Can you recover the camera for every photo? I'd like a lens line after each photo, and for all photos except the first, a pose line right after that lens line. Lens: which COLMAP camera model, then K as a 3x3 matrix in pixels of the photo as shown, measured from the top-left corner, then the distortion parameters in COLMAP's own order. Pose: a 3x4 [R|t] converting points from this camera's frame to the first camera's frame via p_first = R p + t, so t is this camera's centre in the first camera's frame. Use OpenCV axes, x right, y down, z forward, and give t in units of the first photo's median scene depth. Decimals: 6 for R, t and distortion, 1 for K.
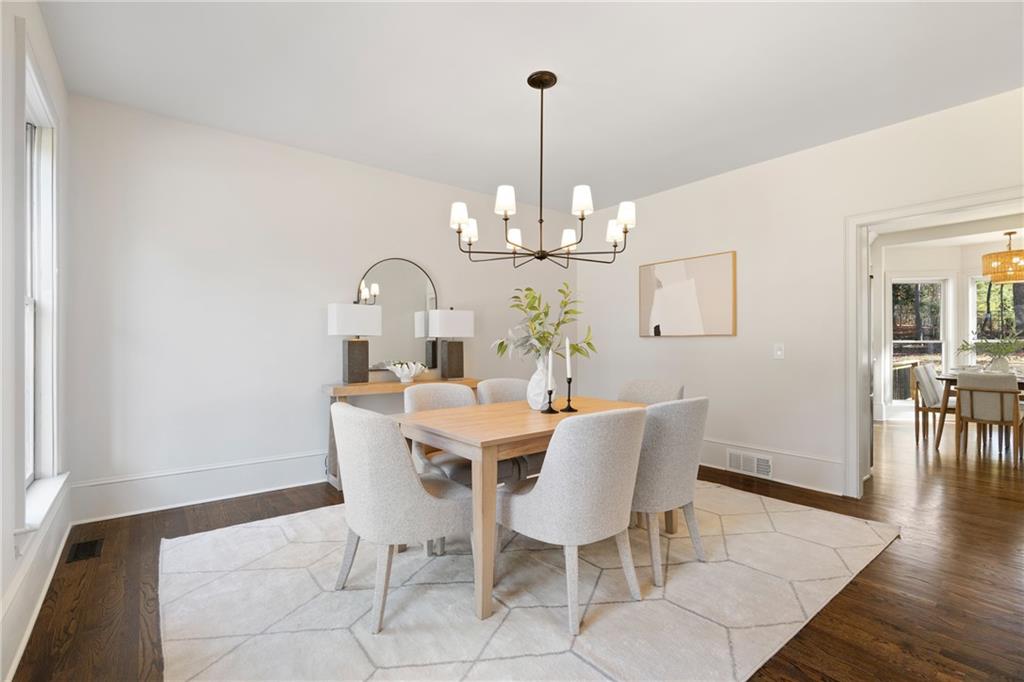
lens RADIAL K [[469.1, 0, 513.4], [0, 469.1, 345.0], [0, 0, 1]] dist [0.001352, 0.000611]
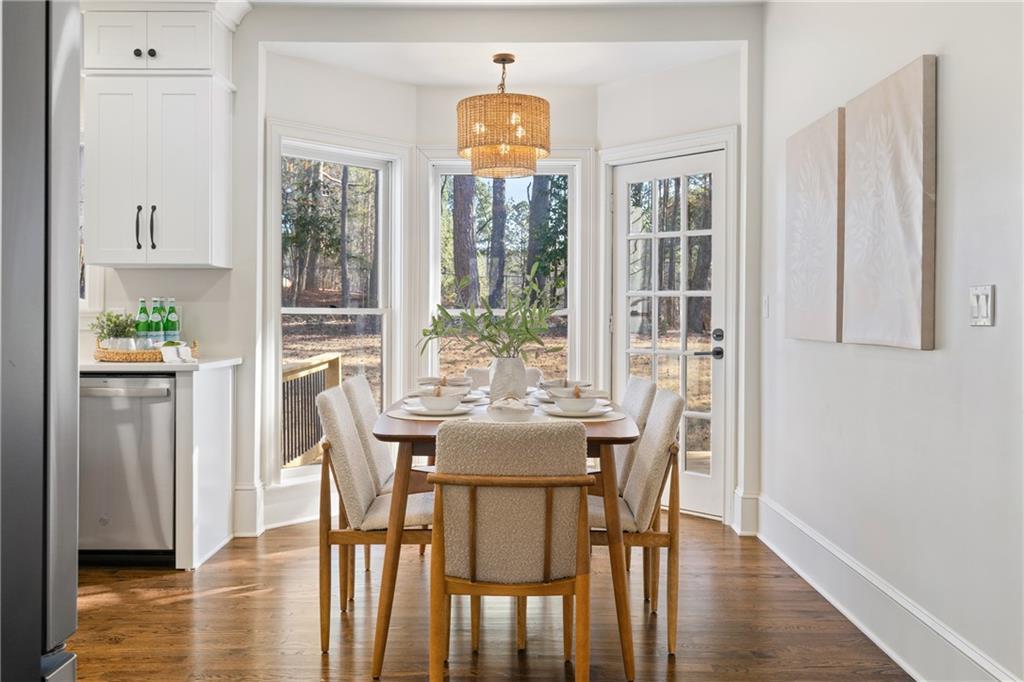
lens RADIAL K [[849.4, 0, 512.3], [0, 849.4, 336.6], [0, 0, 1]] dist [0.055974, 0.000900]
pose [[0.618271, -0.007846, 0.785926, 0.504911], [-0.009217, 0.999809, 0.017232, 0.000665], [-0.785911, -0.017898, 0.618080, 0.571542]]
